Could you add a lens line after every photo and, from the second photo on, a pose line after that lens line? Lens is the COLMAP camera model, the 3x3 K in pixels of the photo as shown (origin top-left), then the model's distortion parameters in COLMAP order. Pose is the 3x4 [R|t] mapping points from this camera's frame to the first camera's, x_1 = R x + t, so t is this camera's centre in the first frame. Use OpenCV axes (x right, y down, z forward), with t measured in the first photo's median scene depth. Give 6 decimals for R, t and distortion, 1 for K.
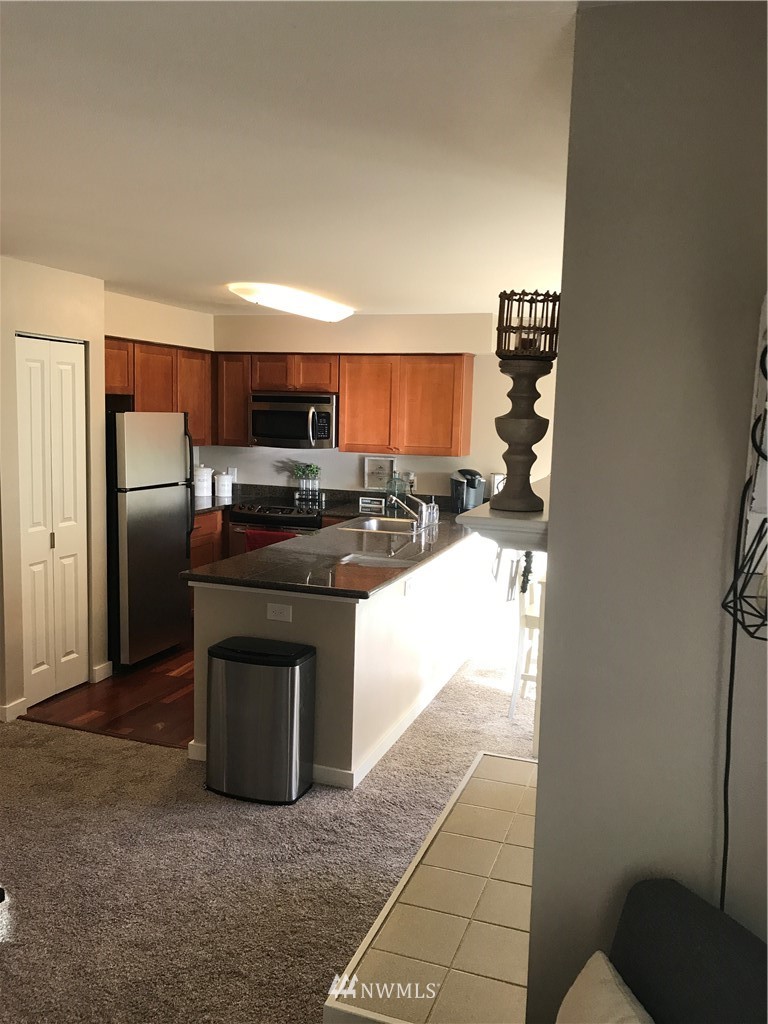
lens RADIAL K [[854.3, 0, 384.0], [0, 854.3, 512.0], [0, 0, 1]] dist [0.116030, -0.239826]
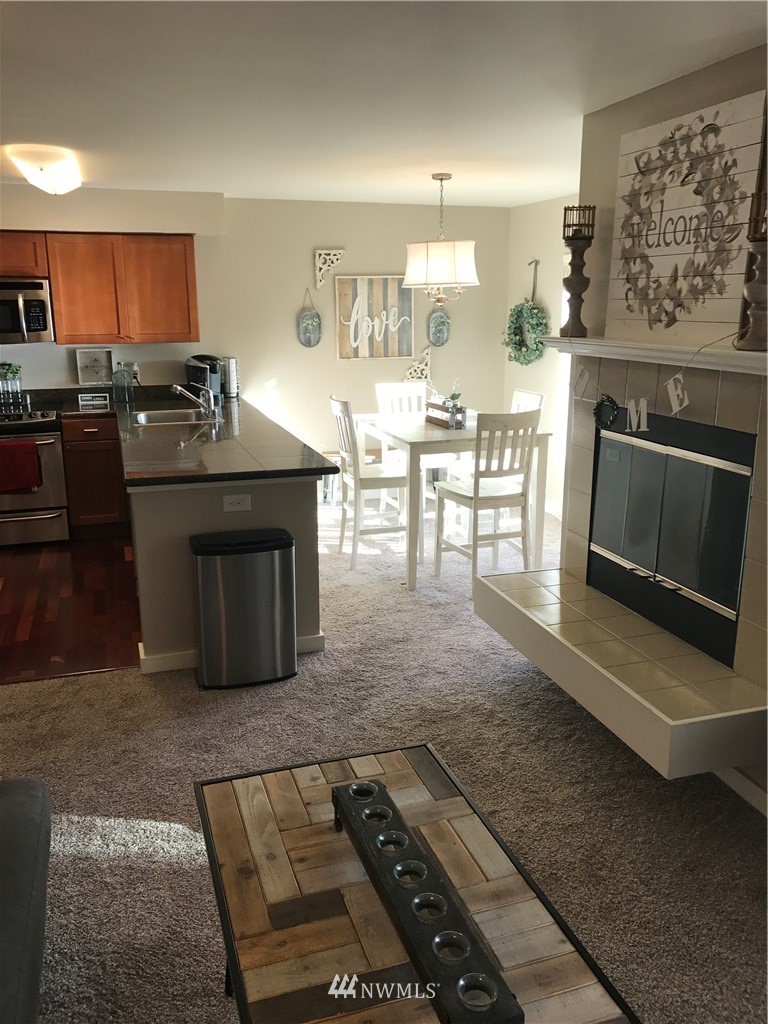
lens RADIAL K [[854.3, 0, 384.0], [0, 854.3, 512.0], [0, 0, 1]] dist [0.116030, -0.239826]
pose [[0.788669, -0.178181, 0.588432, -0.351017], [0.103136, 0.981863, 0.159083, -0.007731], [-0.606105, -0.064775, 0.792742, 0.066405]]
